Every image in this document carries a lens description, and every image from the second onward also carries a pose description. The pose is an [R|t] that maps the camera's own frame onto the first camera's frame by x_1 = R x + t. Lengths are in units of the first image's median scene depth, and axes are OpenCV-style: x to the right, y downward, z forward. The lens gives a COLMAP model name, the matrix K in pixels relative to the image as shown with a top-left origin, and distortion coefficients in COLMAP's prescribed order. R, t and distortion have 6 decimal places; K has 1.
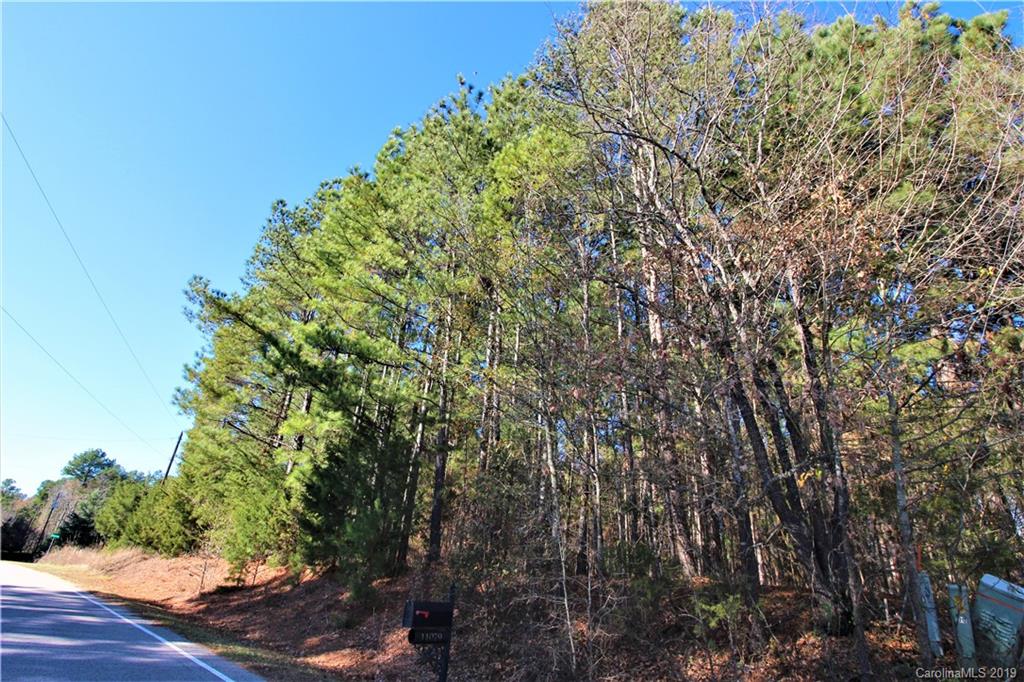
lens RADIAL K [[526.0, 0, 511.7], [0, 526.0, 337.5], [0, 0, 1]] dist [-0.012358, -0.000156]
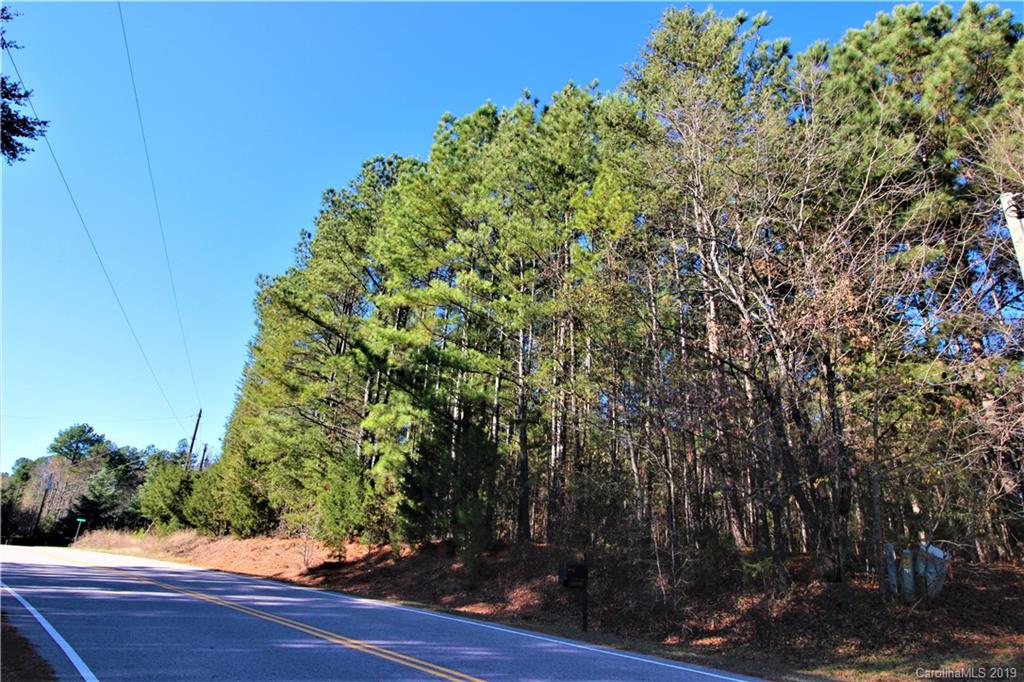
lens RADIAL K [[632.1, 0, 513.3], [0, 632.1, 341.3], [0, 0, 1]] dist [0.002775, -0.001199]
pose [[0.999271, -0.023403, -0.030168, -0.088171], [0.026435, 0.994185, 0.104387, -0.122996], [0.027550, -0.105109, 0.994079, -0.278400]]
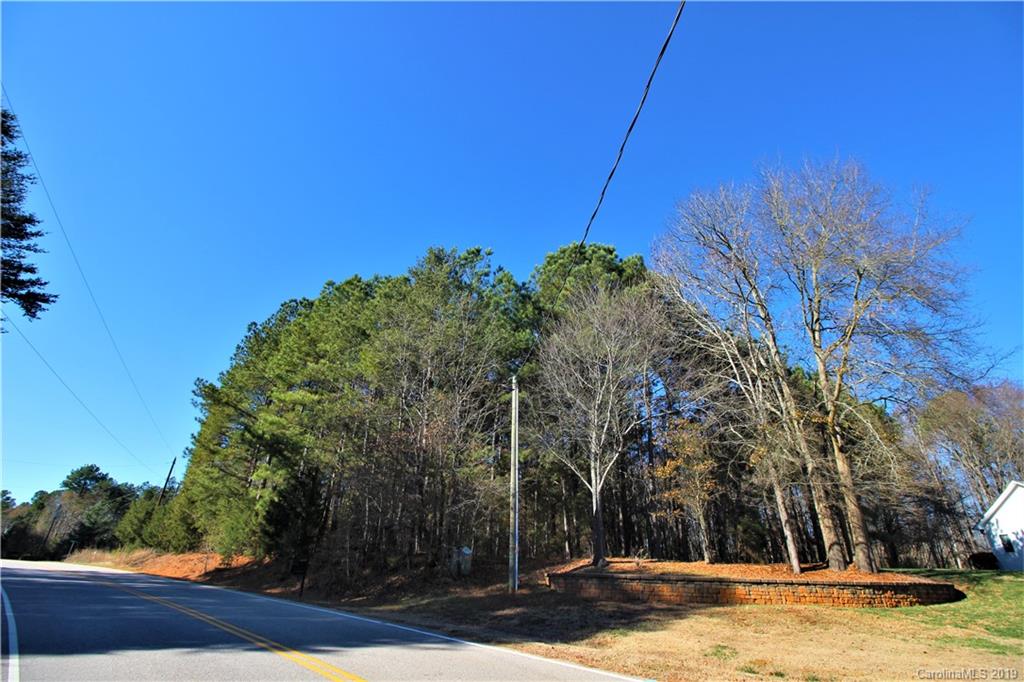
lens RADIAL K [[476.5, 0, 513.4], [0, 476.5, 338.9], [0, 0, 1]] dist [-0.020497, -0.002012]
pose [[0.996631, 0.000106, 0.082019, 0.290277], [0.001355, 0.999841, -0.017756, -0.250300], [-0.082008, 0.017807, 0.996473, -0.631789]]
